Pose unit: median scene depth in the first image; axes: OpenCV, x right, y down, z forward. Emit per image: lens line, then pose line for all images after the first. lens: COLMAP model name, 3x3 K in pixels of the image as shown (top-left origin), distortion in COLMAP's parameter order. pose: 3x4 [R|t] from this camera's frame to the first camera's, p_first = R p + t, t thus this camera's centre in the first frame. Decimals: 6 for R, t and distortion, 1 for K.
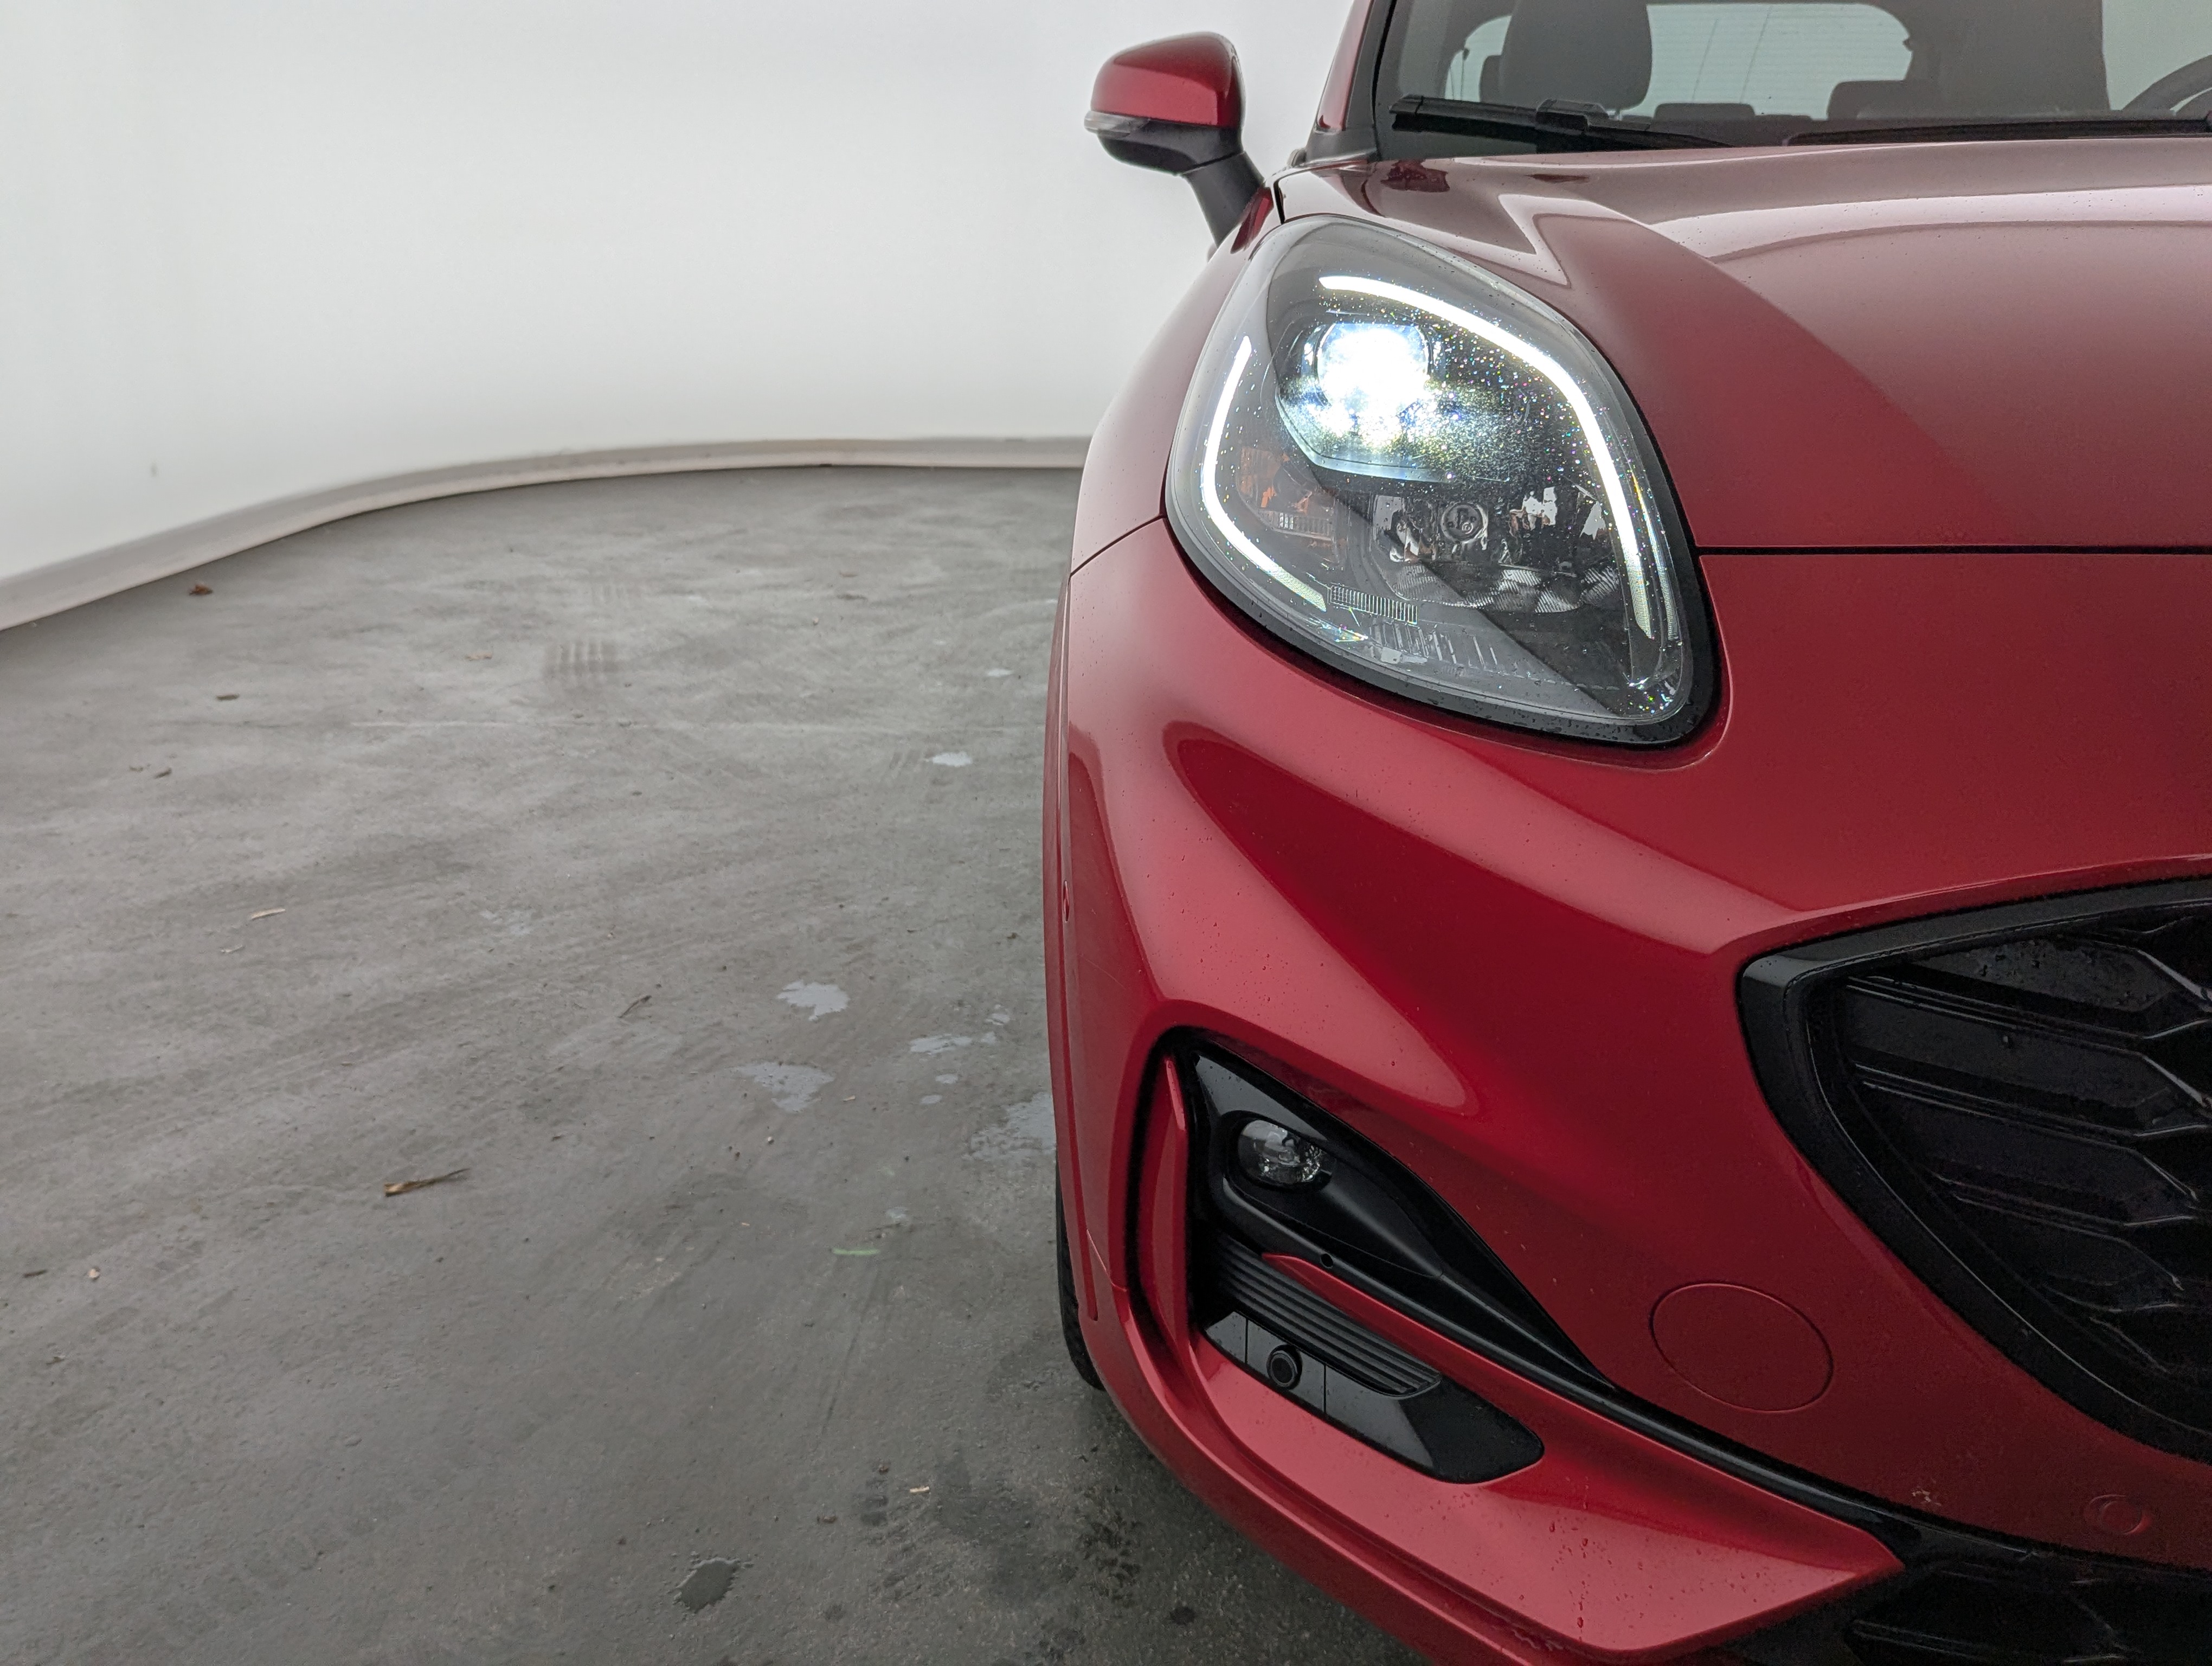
lens RADIAL K [[1850.9, 0, 1115.6], [0, 1850.9, 826.7], [0, 0, 1]] dist [0.033936, -0.032404]
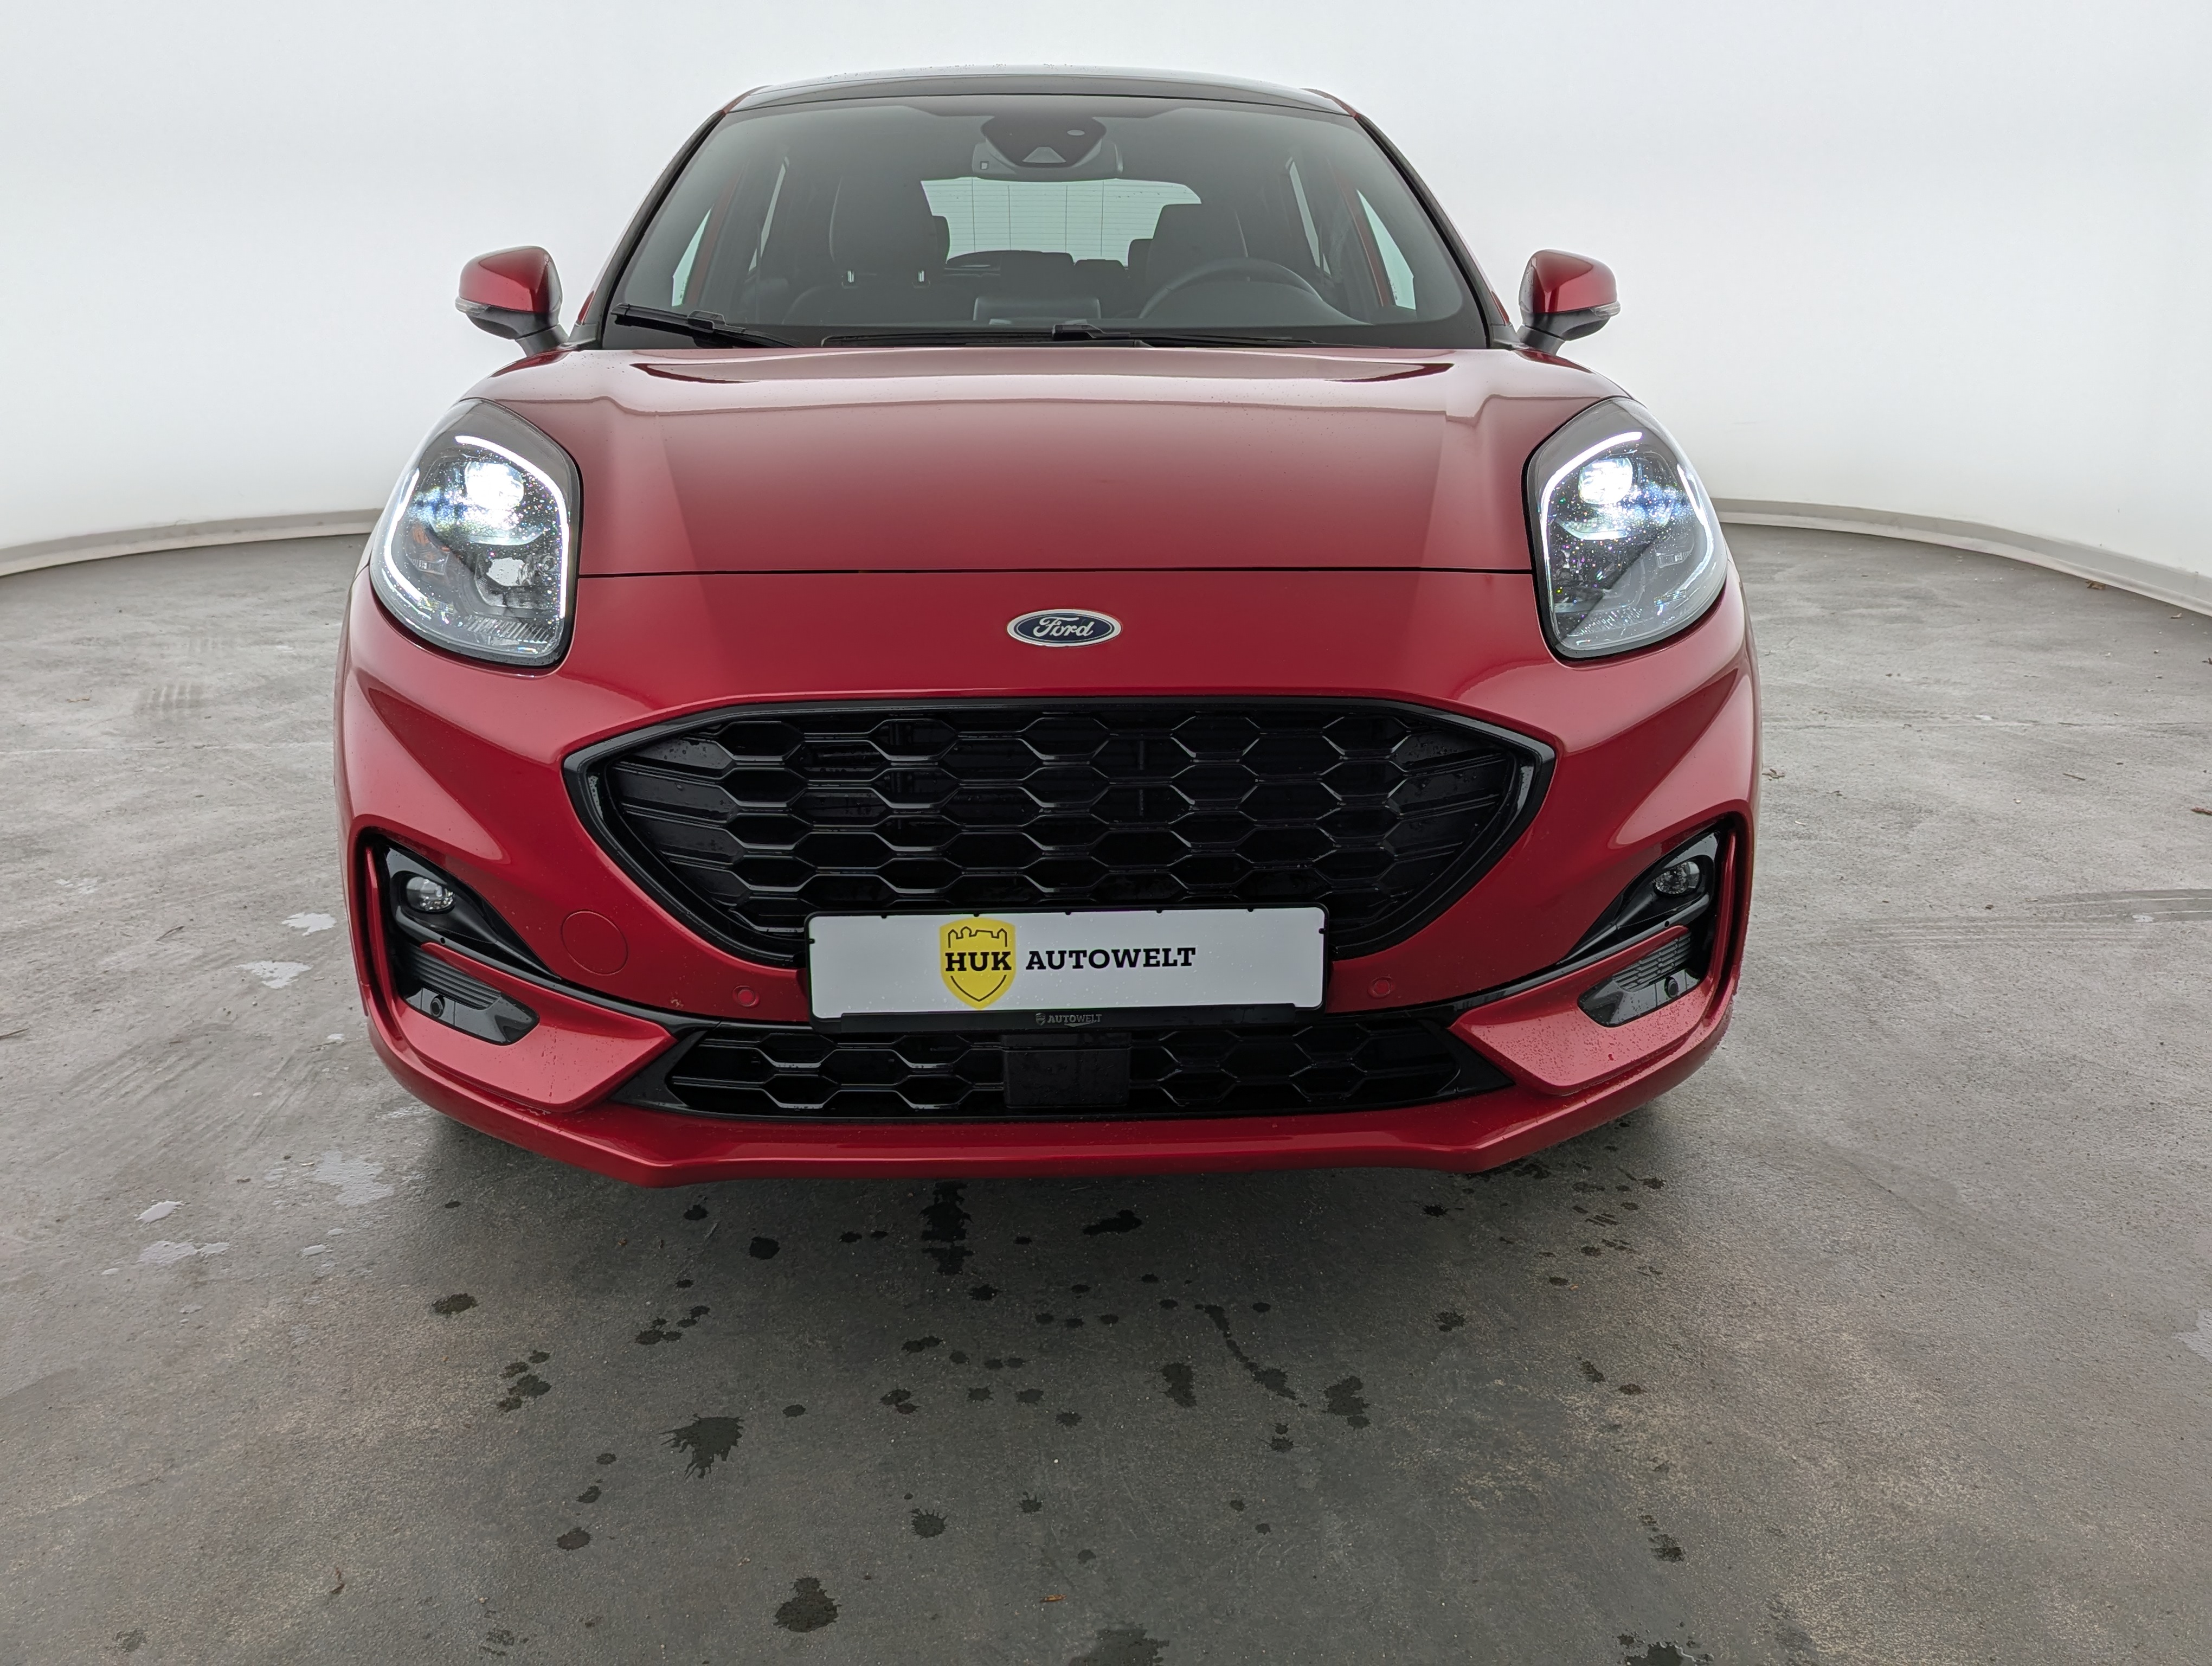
lens RADIAL K [[1850.9, 0, 1104.2], [0, 1850.9, 835.8], [0, 0, 1]] dist [0.033936, -0.032404]
pose [[0.989401, -0.041158, 0.139254, 0.190544], [0.044409, 0.998807, -0.020314, 0.068525], [-0.138251, 0.026283, 0.990048, -0.370899]]
